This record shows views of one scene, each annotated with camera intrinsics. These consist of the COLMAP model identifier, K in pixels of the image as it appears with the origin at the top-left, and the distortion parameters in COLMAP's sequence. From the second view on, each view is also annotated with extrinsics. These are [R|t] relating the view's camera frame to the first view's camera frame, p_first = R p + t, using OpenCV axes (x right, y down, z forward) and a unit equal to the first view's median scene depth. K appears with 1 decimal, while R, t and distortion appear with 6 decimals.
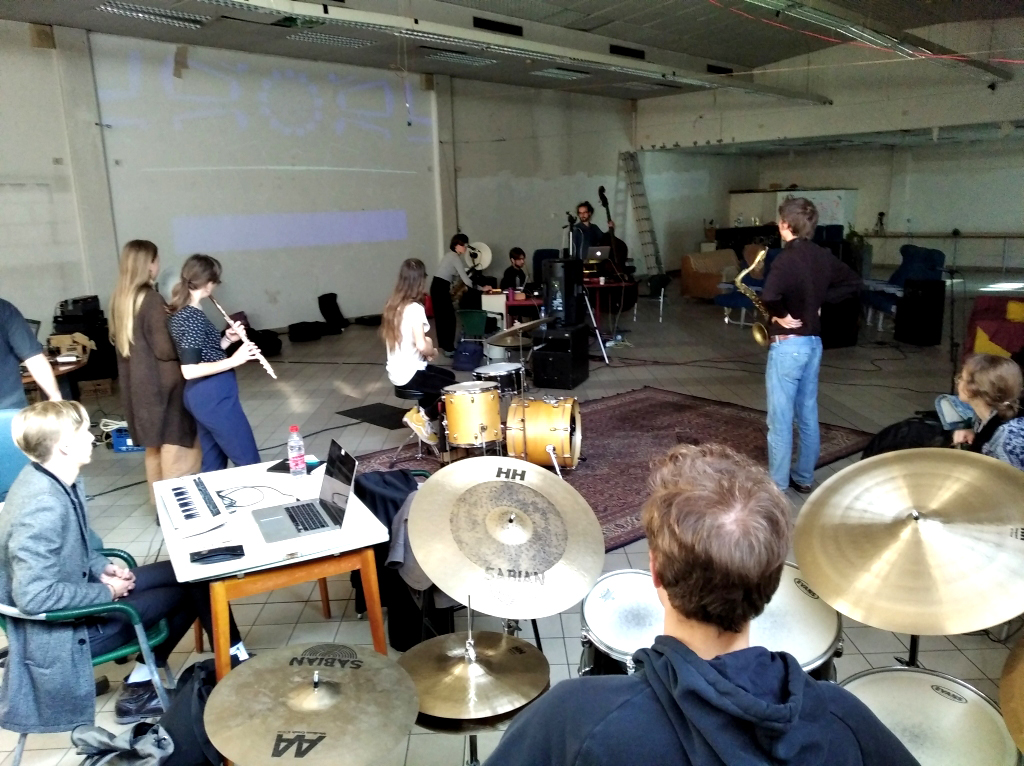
lens RADIAL K [[784.2, 0, 512.0], [0, 784.2, 383.0], [0, 0, 1]] dist [-0.000339, 0.002164]
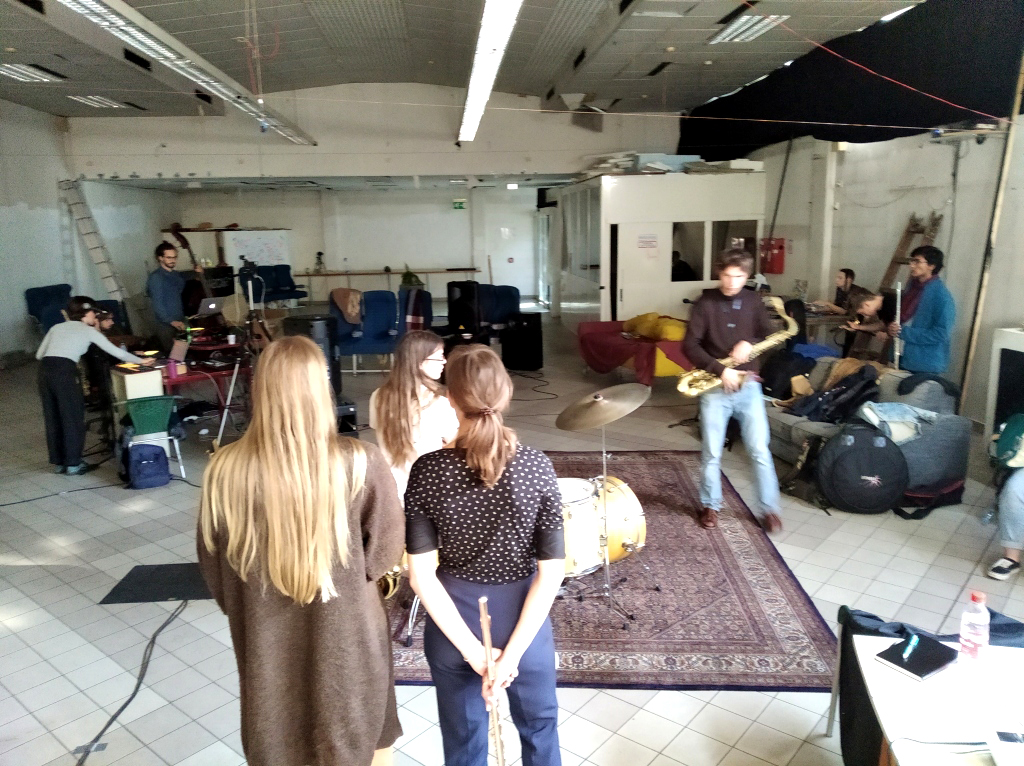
lens RADIAL K [[784.2, 0, 512.0], [0, 784.2, 383.0], [0, 0, 1]] dist [-0.000339, 0.002164]
pose [[0.660062, -0.130741, 0.739747, -0.166961], [0.166215, 0.985749, 0.025908, -0.033087], [-0.732592, 0.105857, 0.672386, 0.140717]]
